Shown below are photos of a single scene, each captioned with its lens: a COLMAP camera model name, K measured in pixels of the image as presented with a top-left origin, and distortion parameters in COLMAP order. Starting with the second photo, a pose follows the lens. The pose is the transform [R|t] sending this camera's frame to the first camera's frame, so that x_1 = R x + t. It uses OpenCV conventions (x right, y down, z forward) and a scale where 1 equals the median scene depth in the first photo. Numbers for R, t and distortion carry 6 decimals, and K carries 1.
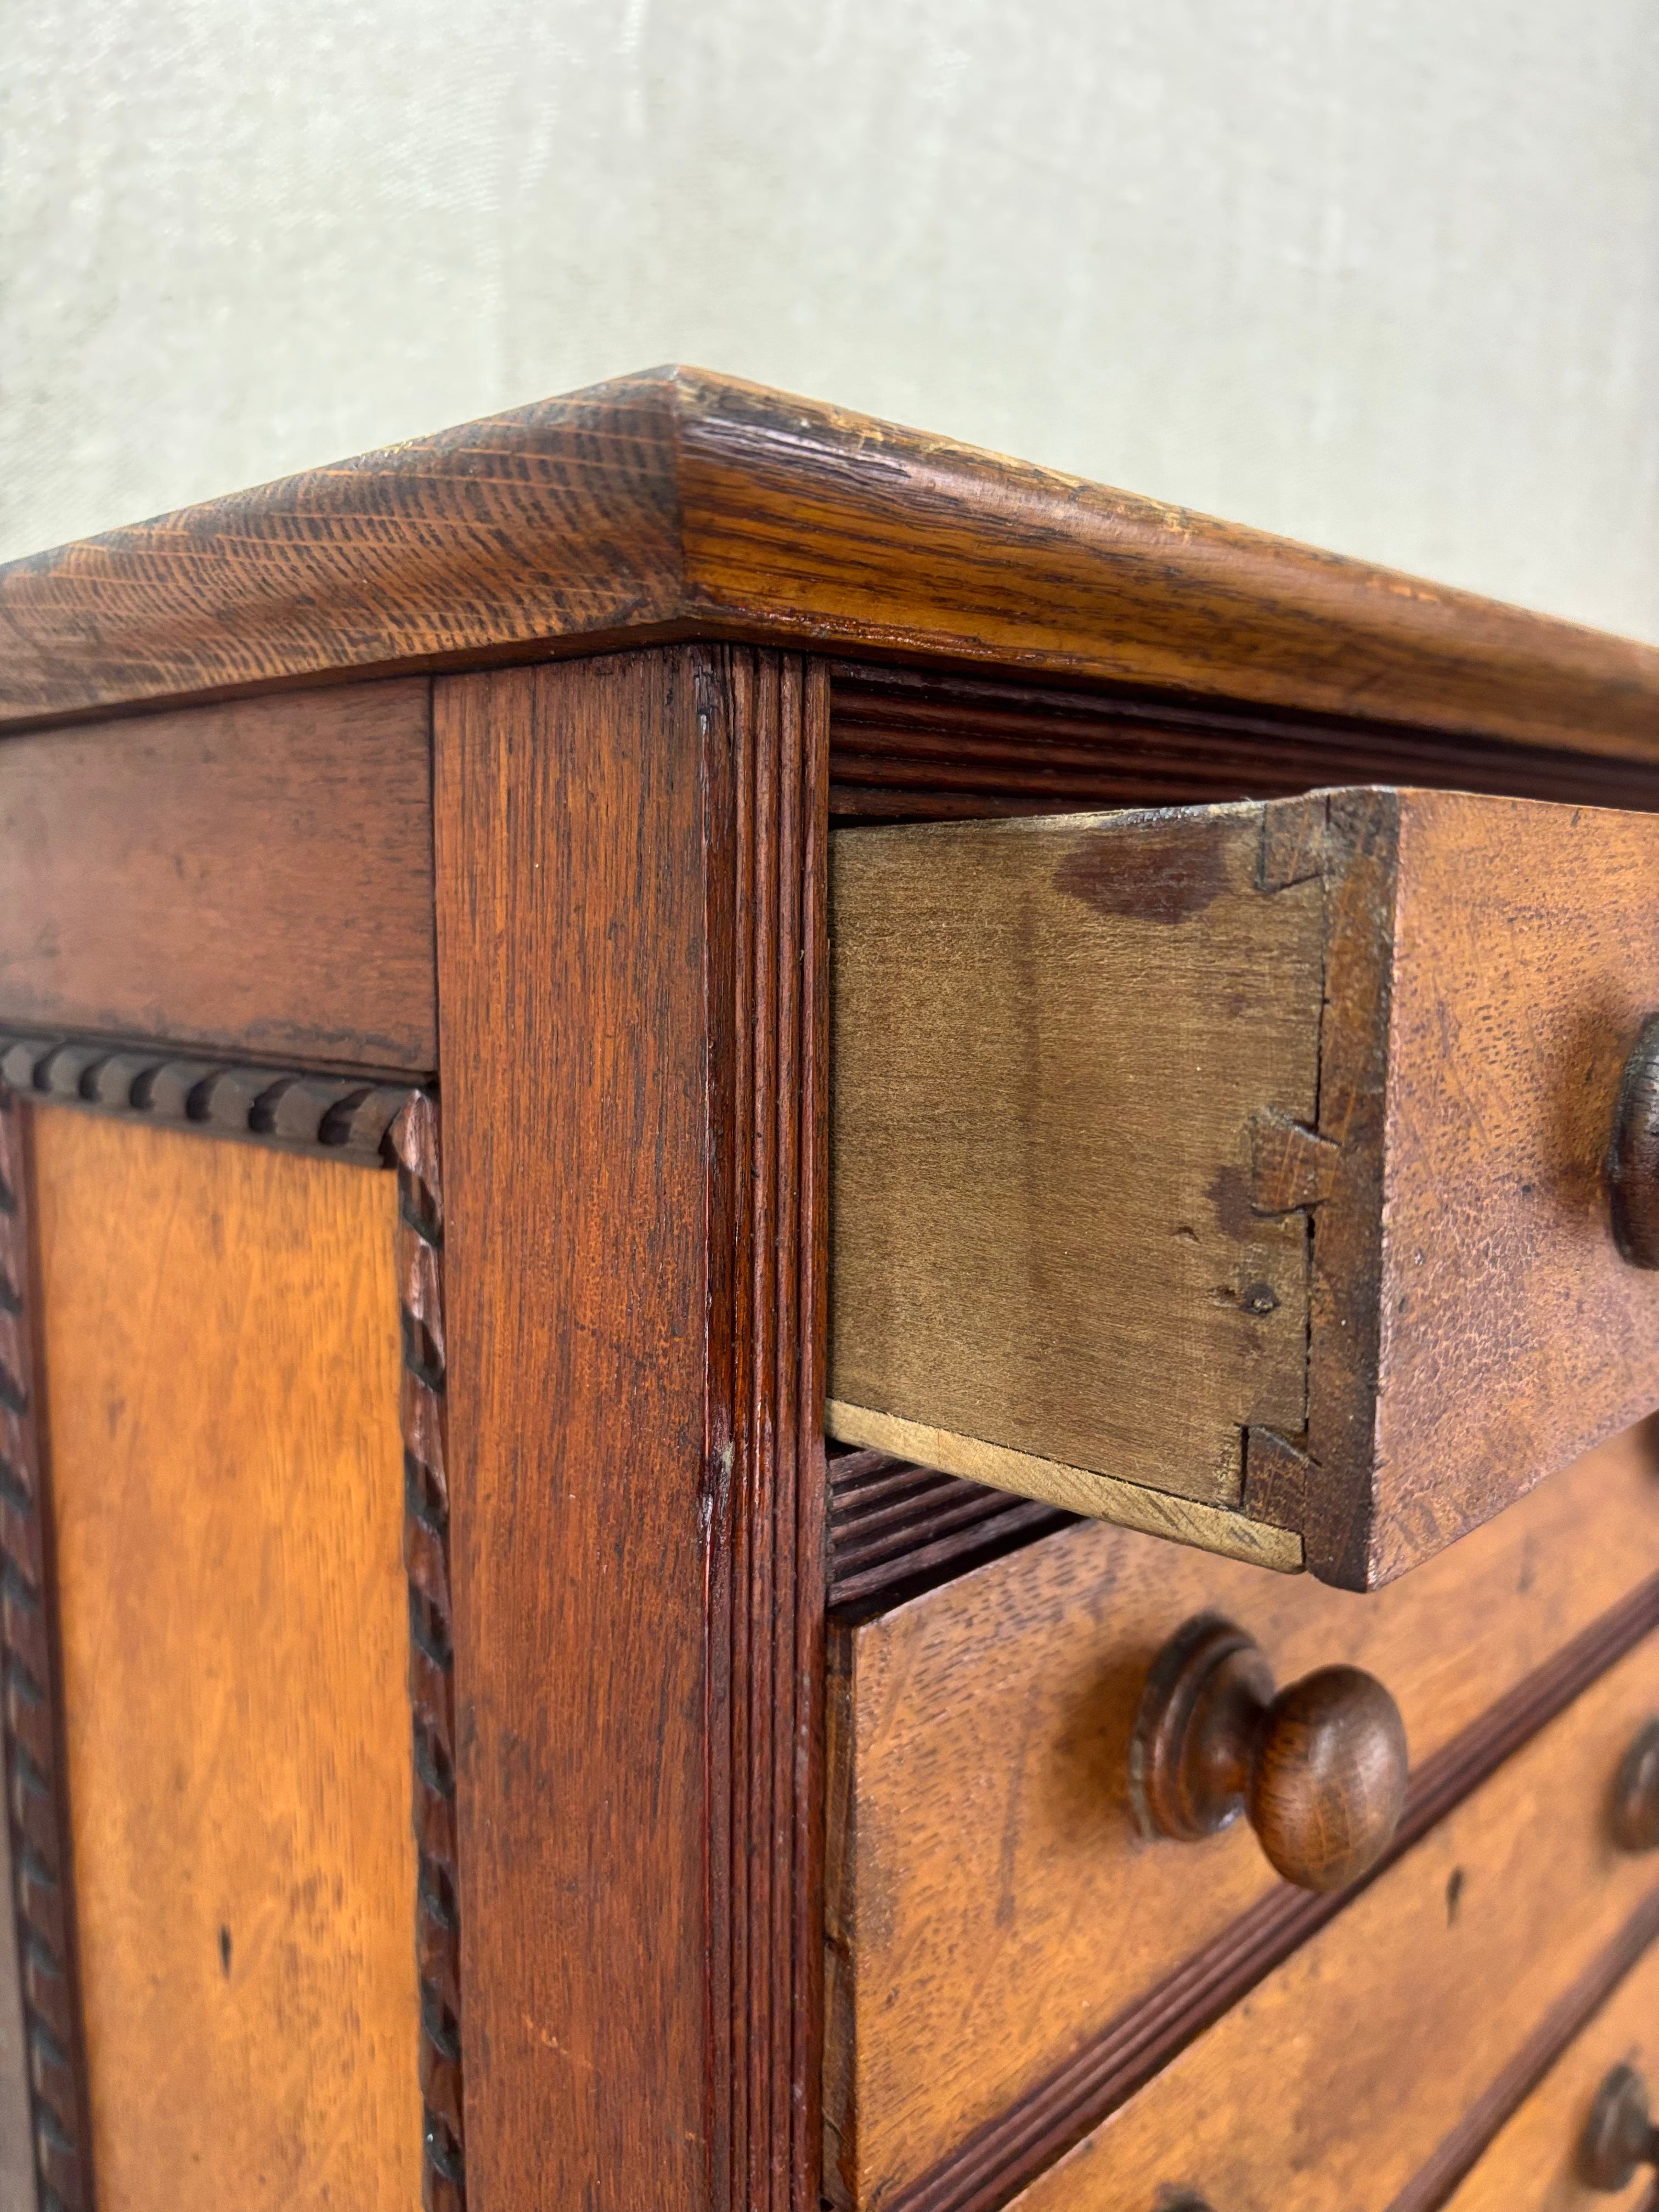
lens RADIAL K [[1842.5, 0, 829.5], [0, 1842.5, 1106.0], [0, 0, 1]] dist [0.217640, -0.829838]
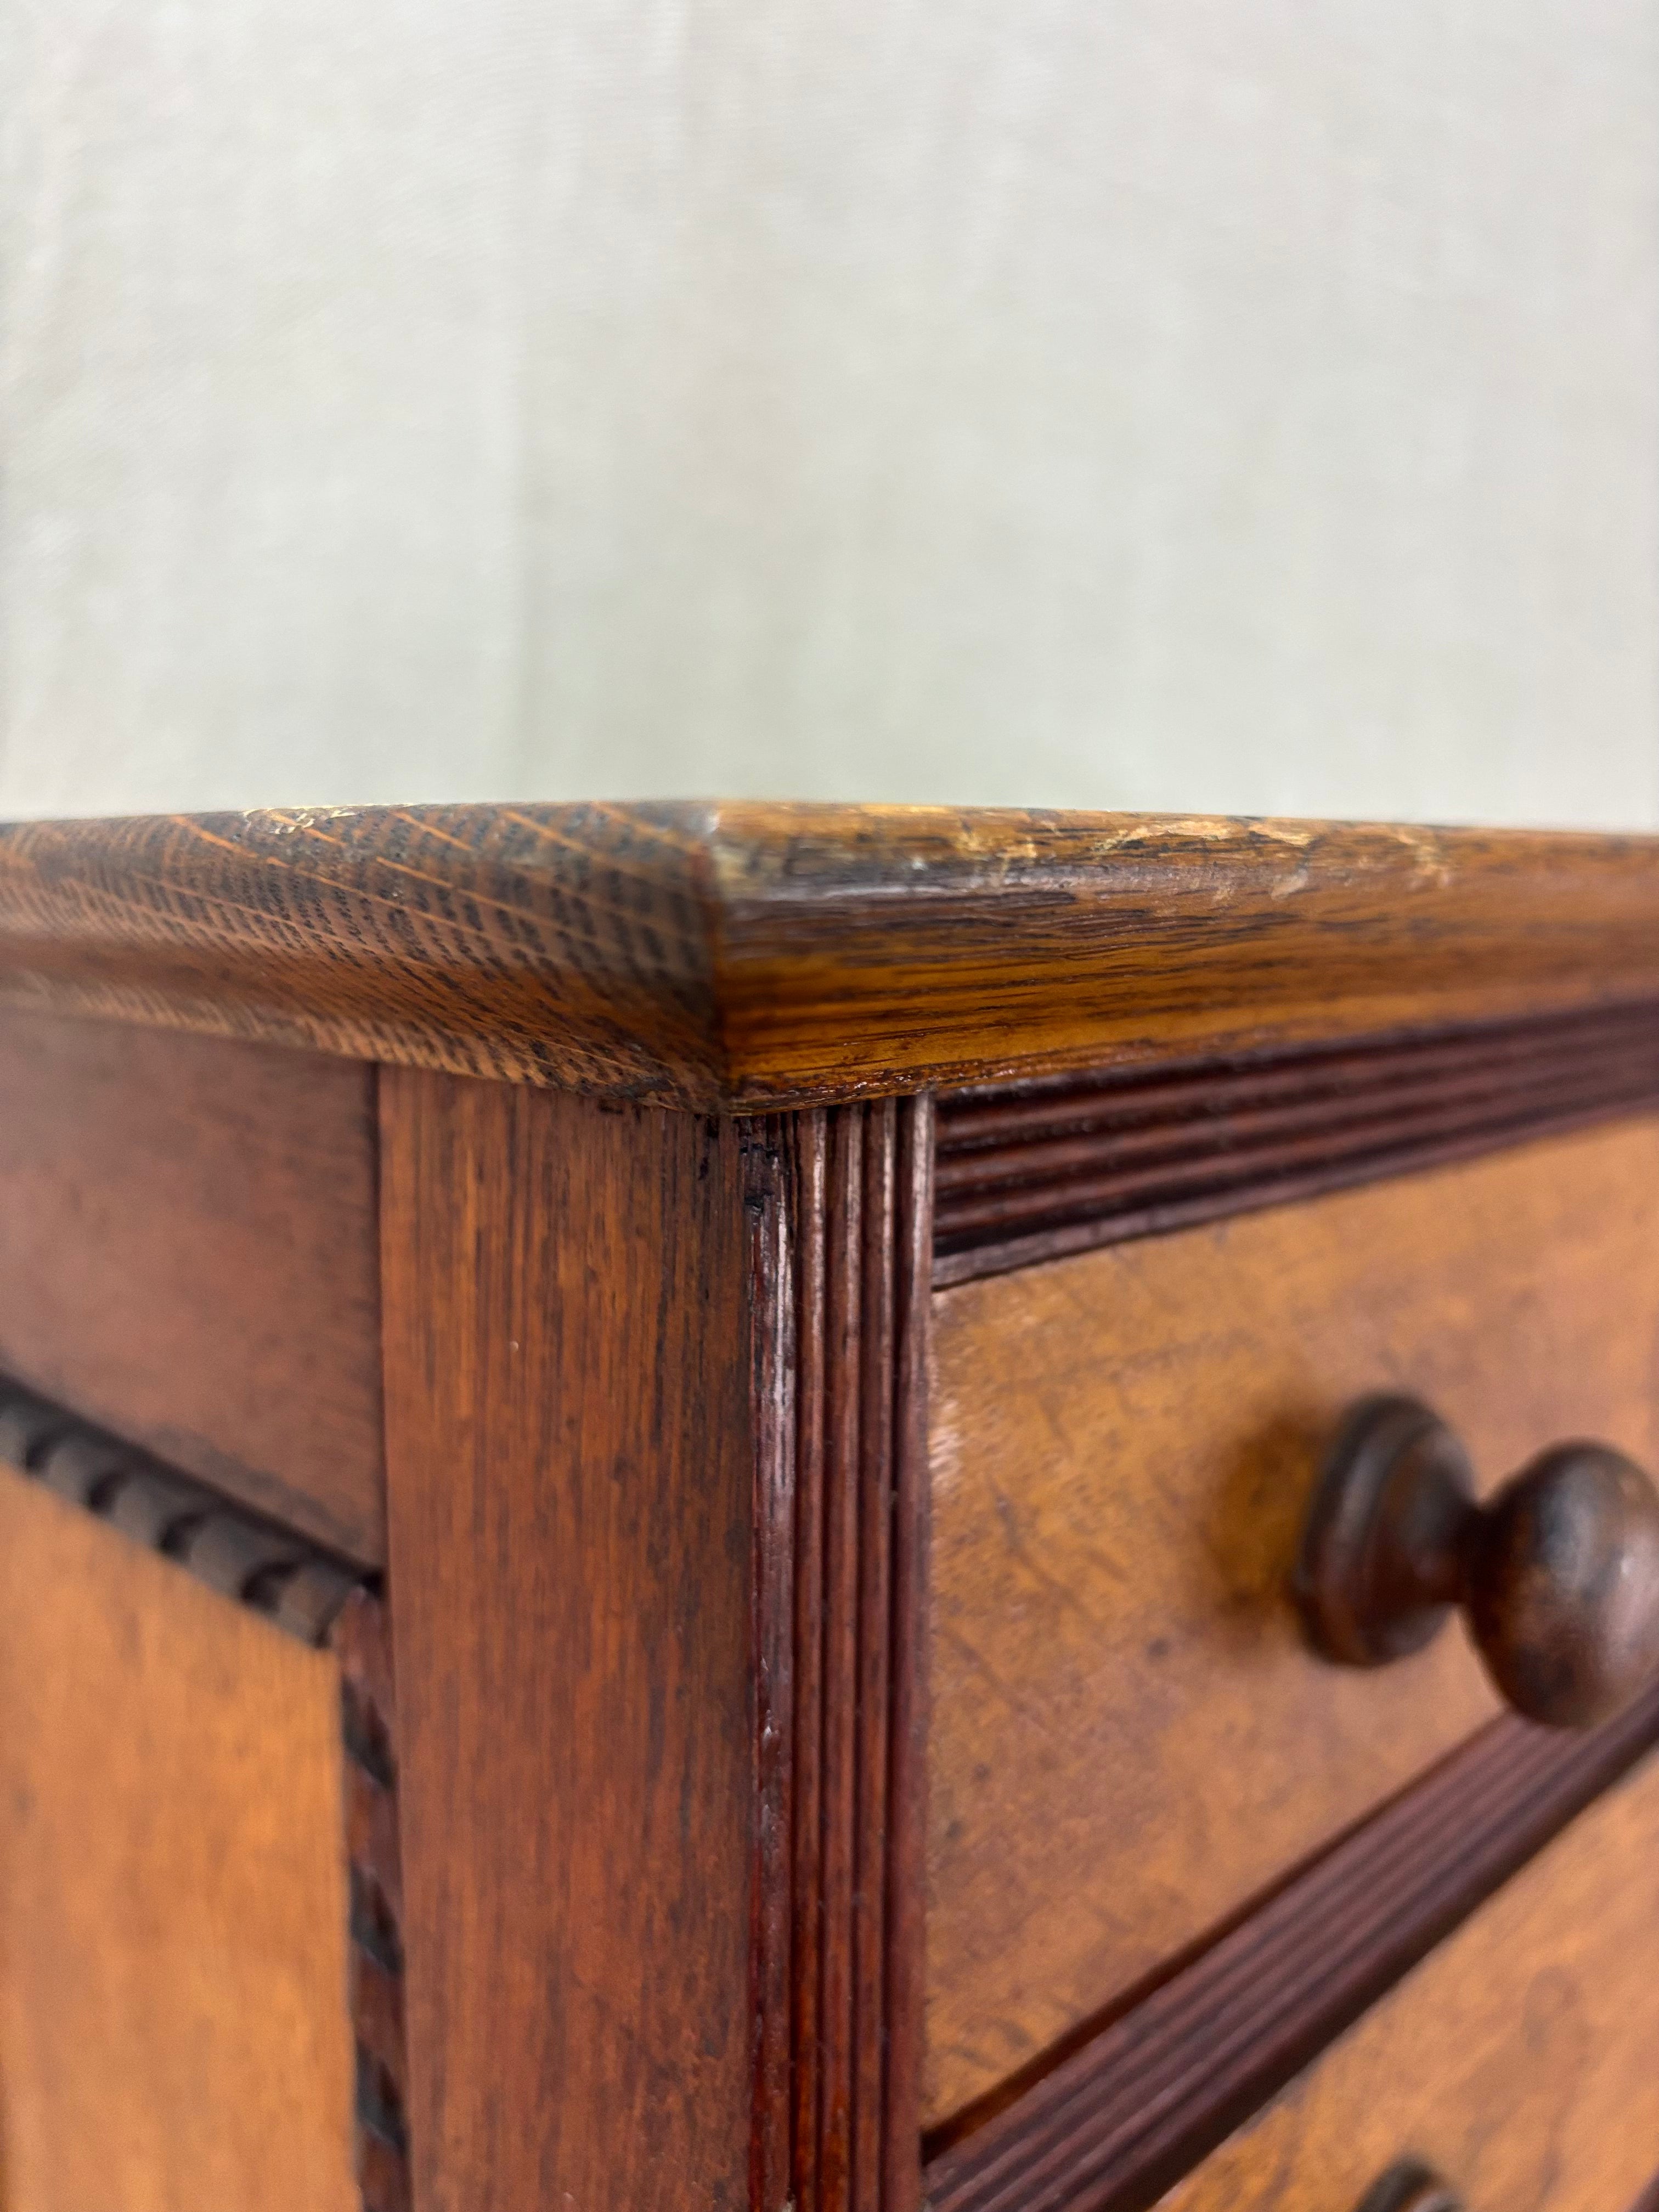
lens RADIAL K [[1842.5, 0, 829.5], [0, 1842.5, 1106.0], [0, 0, 1]] dist [0.217640, -0.829838]
pose [[0.999752, 0.002536, -0.022120, -0.024401], [-0.002288, 0.999934, 0.011236, -0.241562], [0.022147, -0.011182, 0.999692, 0.316724]]
